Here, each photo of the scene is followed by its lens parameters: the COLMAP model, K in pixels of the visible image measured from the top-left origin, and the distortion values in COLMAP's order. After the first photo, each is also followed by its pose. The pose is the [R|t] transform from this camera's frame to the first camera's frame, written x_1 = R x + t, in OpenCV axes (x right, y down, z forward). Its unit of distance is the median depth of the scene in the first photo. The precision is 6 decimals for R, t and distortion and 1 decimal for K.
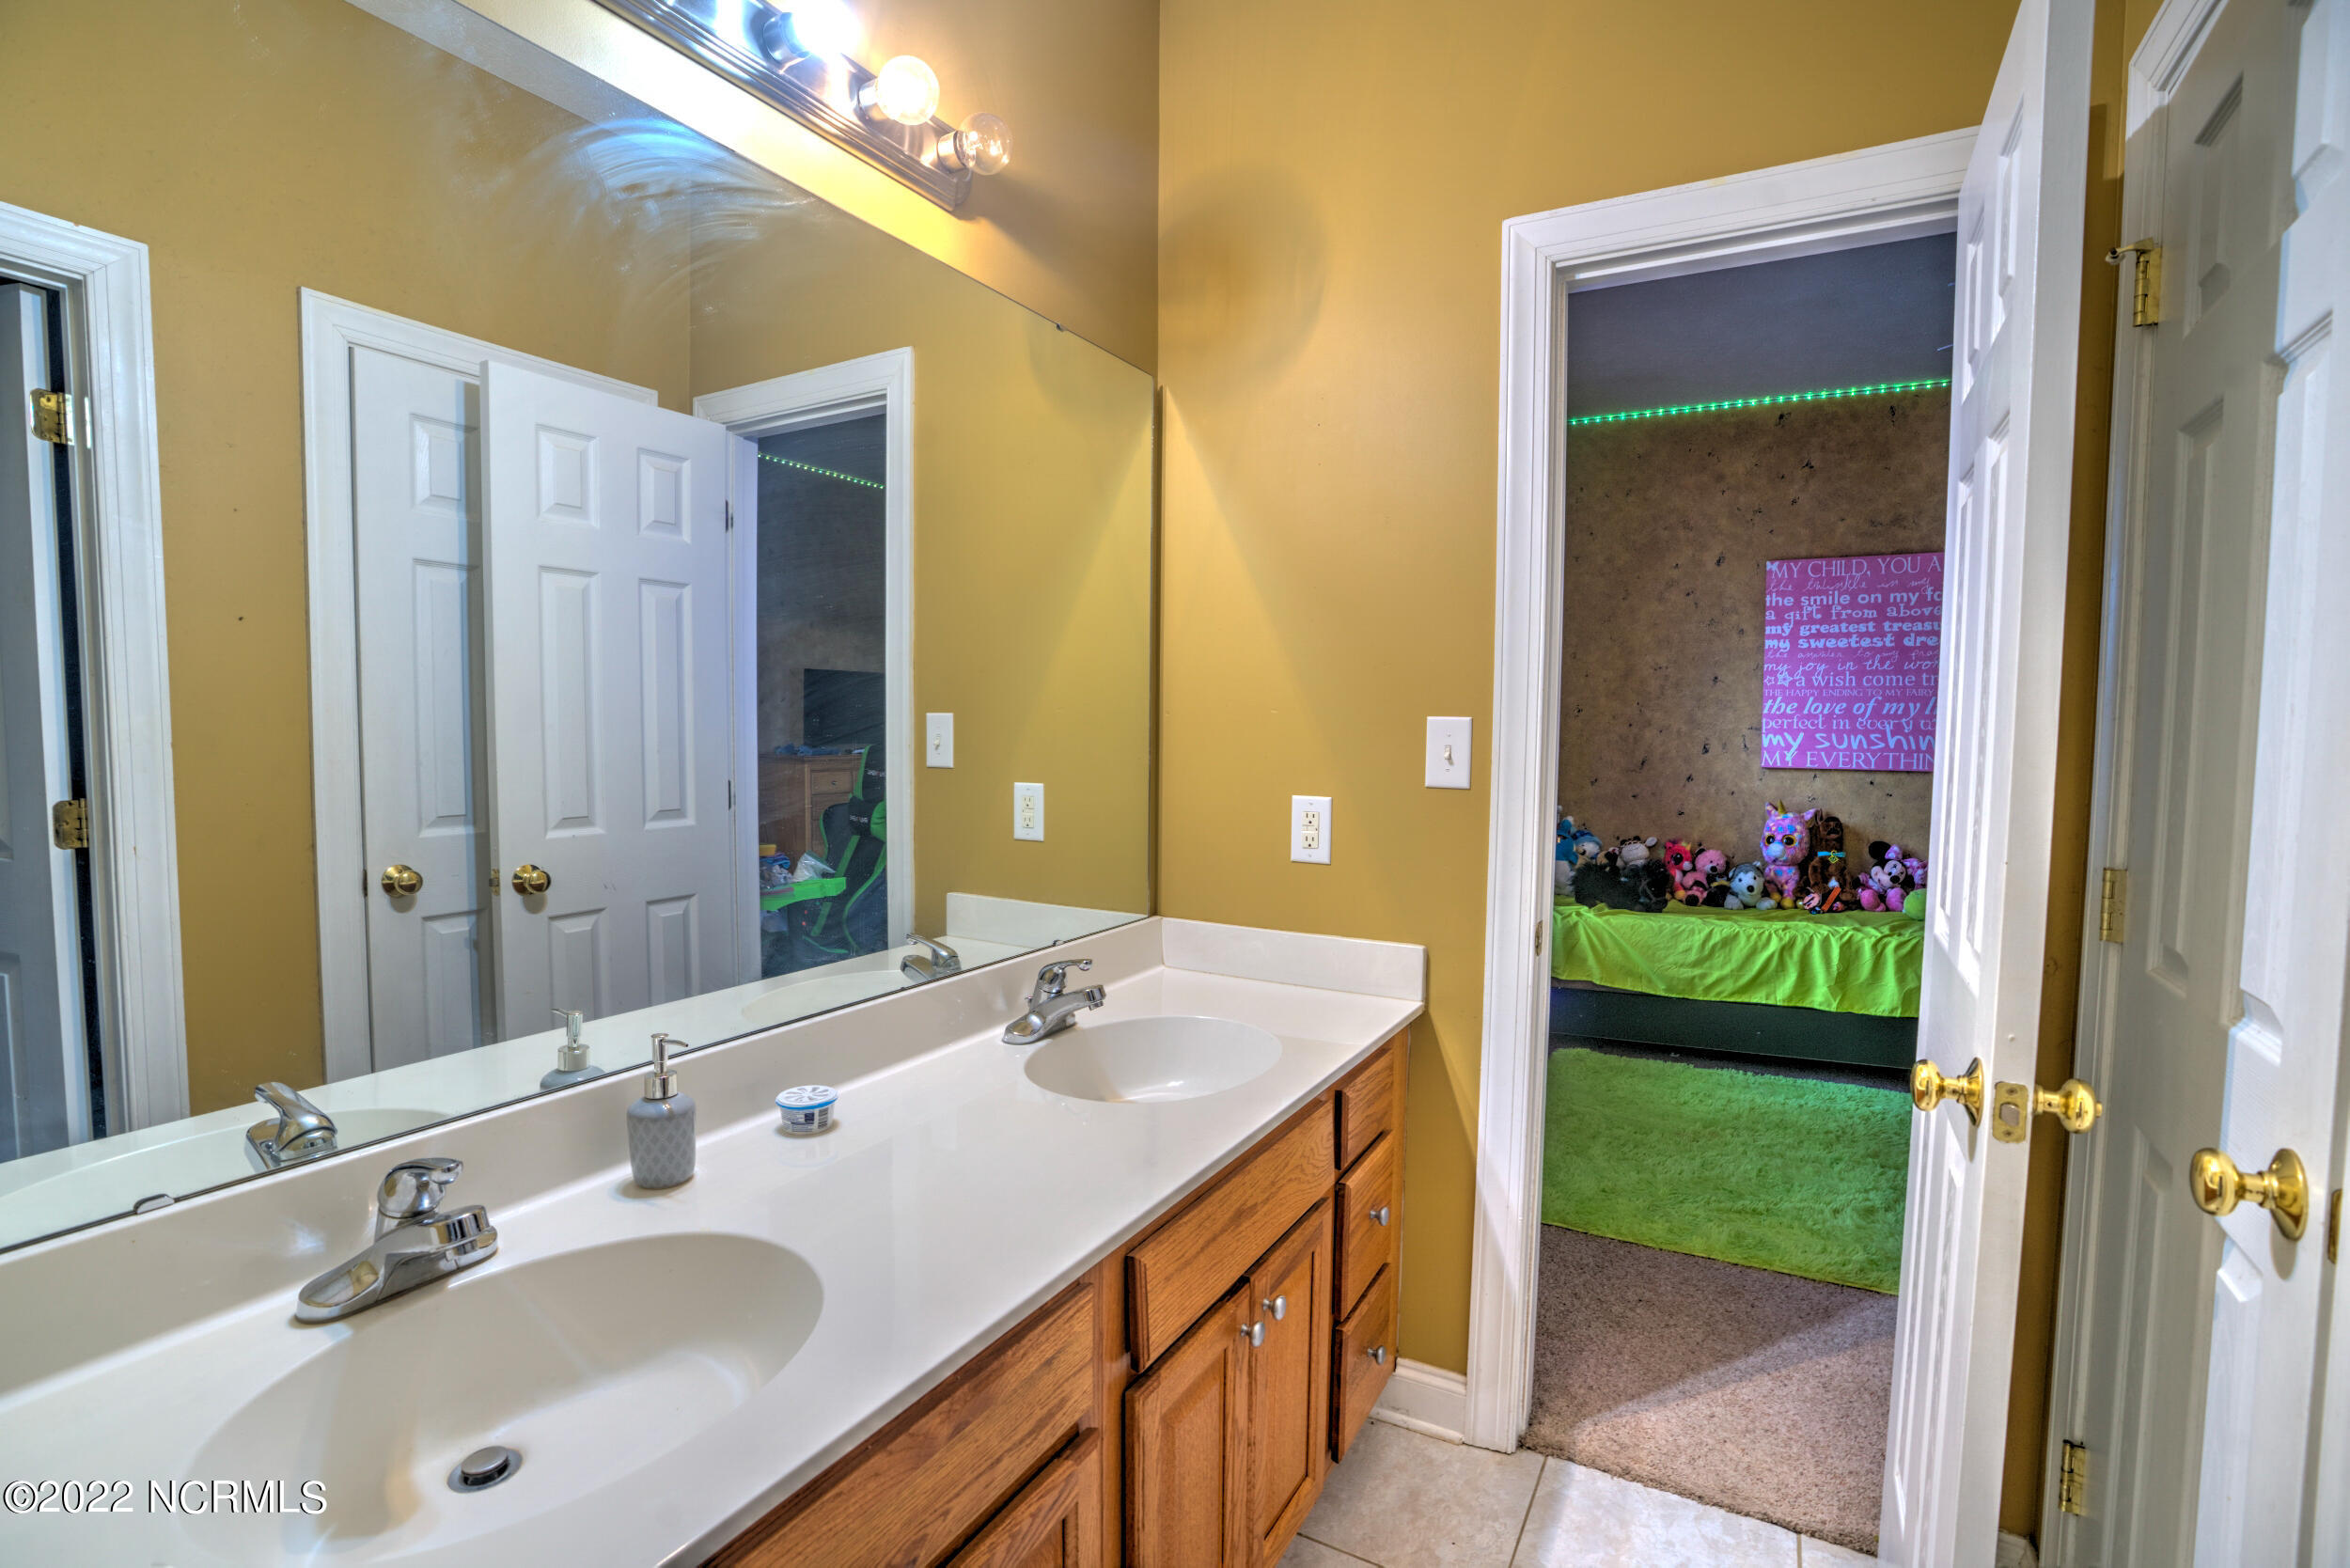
lens RADIAL K [[1089.2, 0, 1175.9], [0, 1089.2, 777.5], [0, 0, 1]] dist [-0.039507, 0.013009]
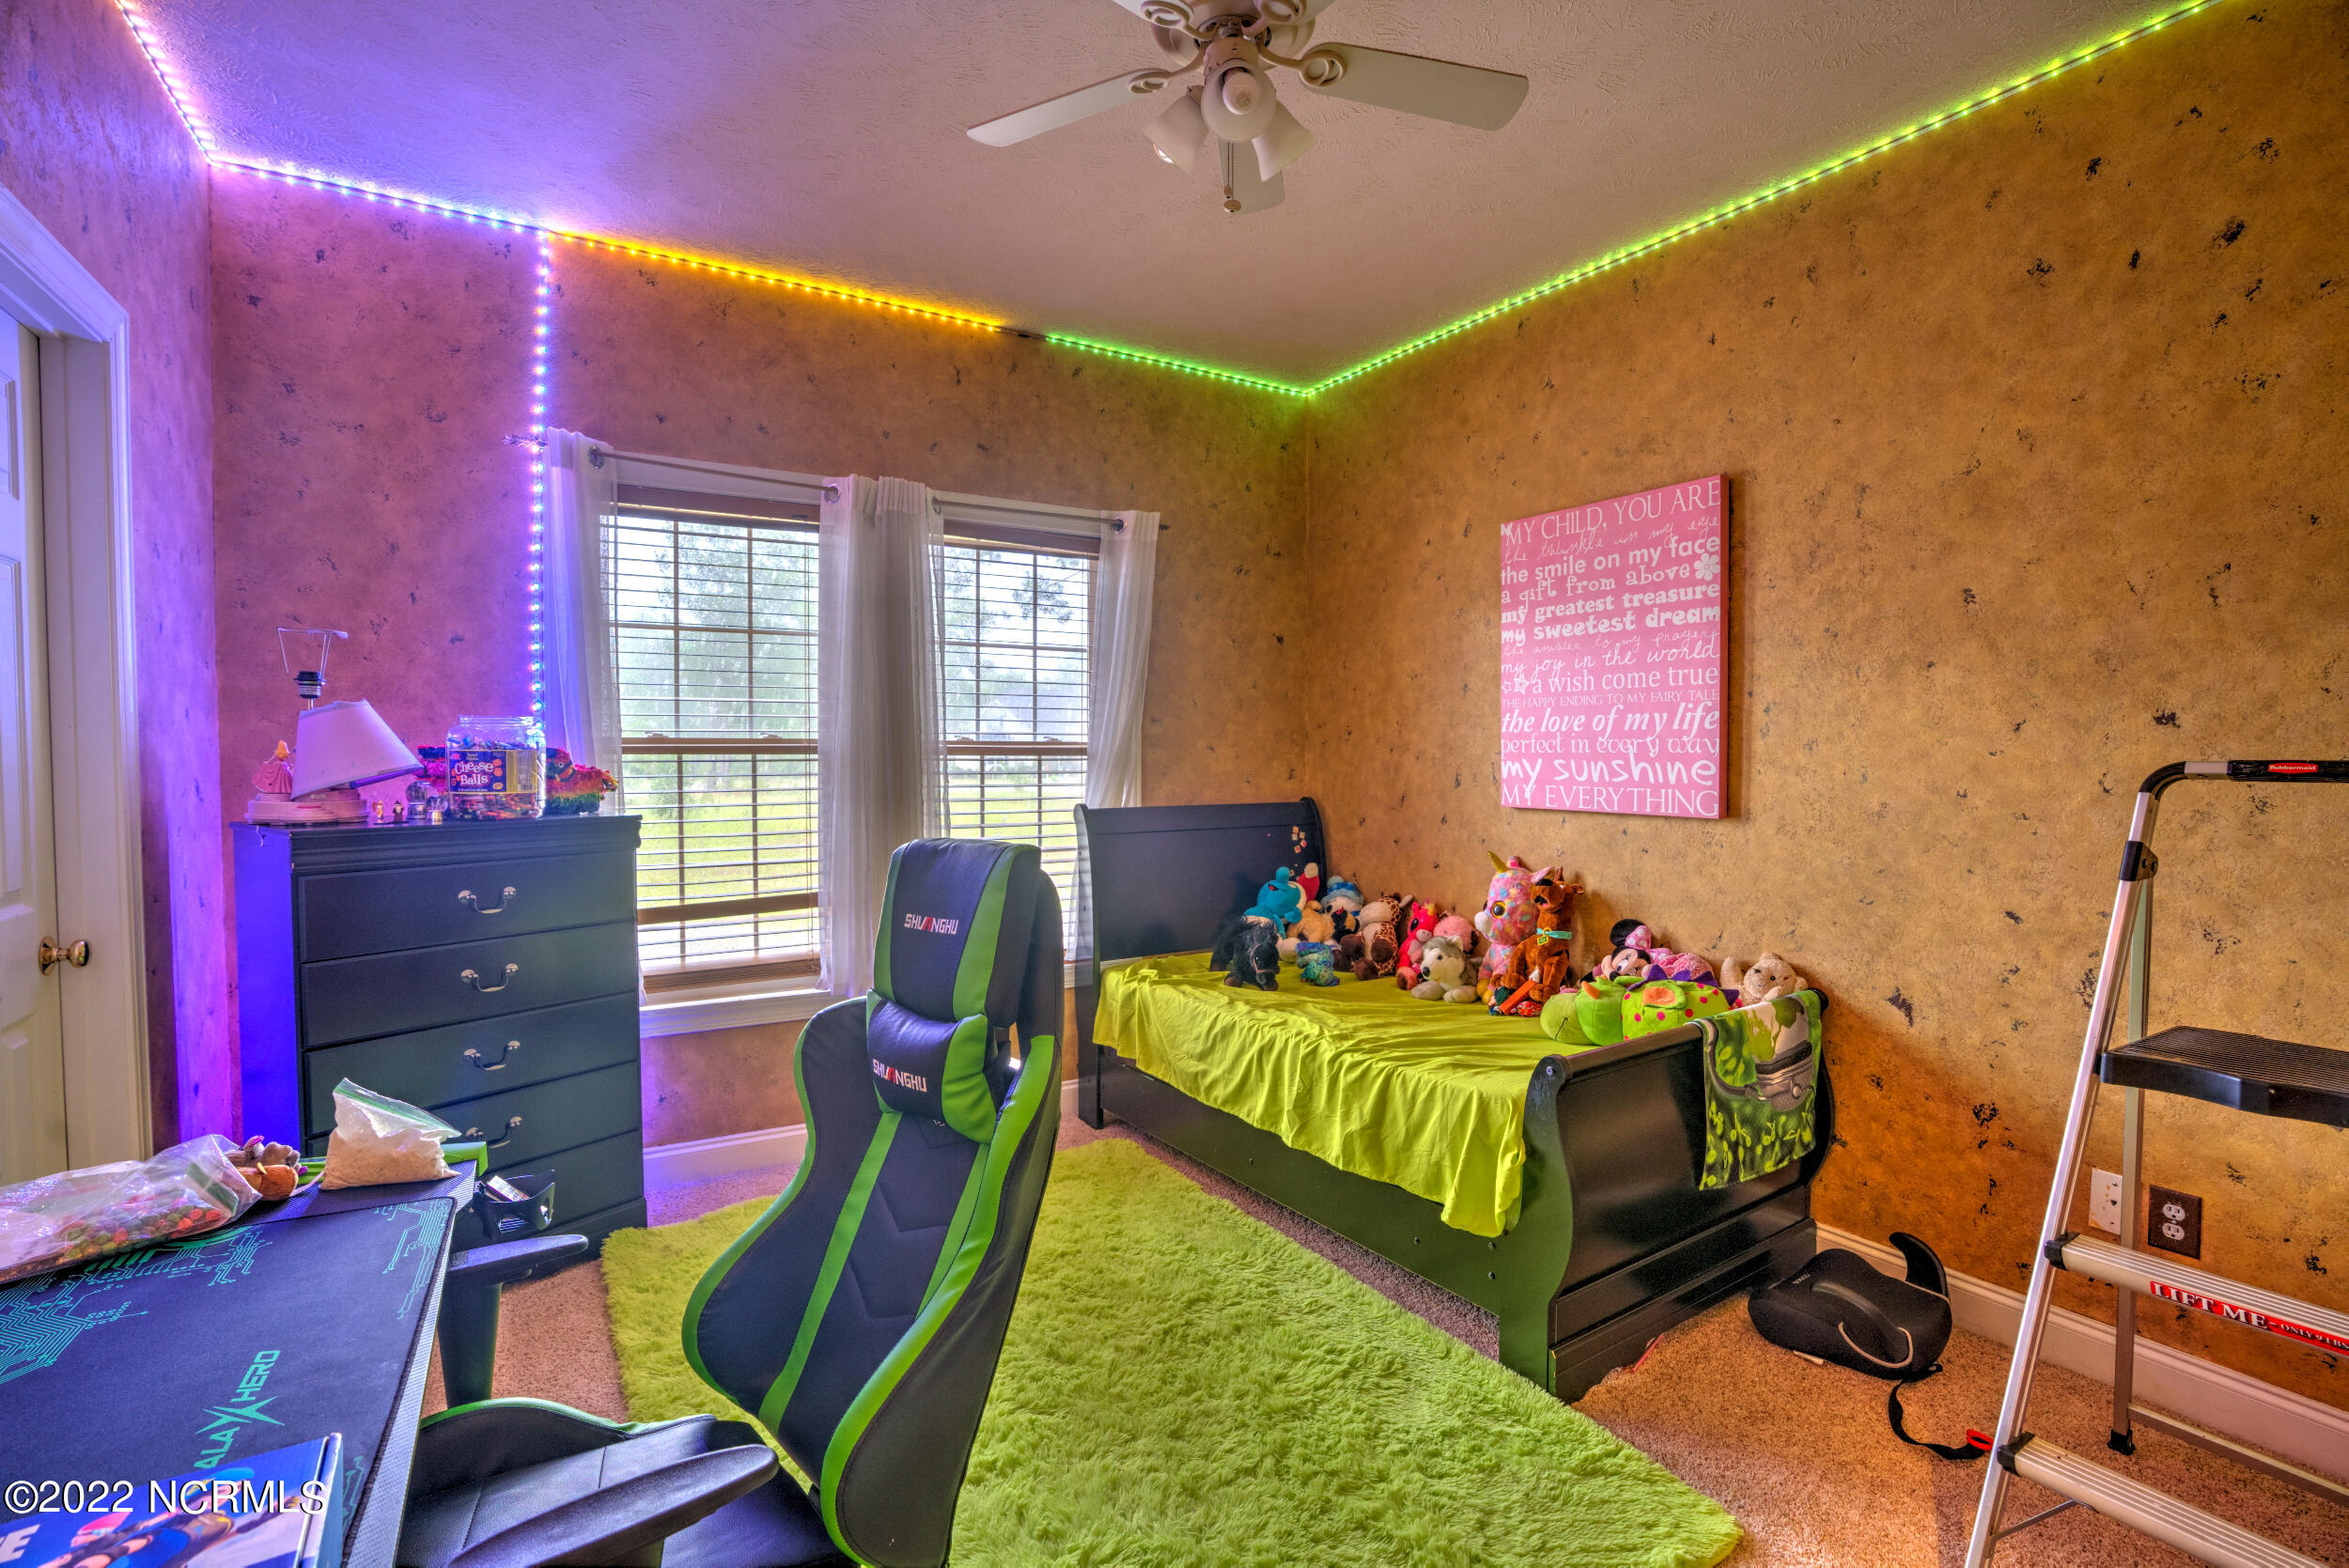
lens RADIAL K [[1088.6, 0, 1177.7], [0, 1088.6, 767.2], [0, 0, 1]] dist [-0.039507, 0.013009]
pose [[0.863747, -0.000788, -0.503926, 0.748688], [-0.018038, 0.999310, -0.032480, -0.008555], [0.503604, 0.037144, 0.863136, 0.268548]]
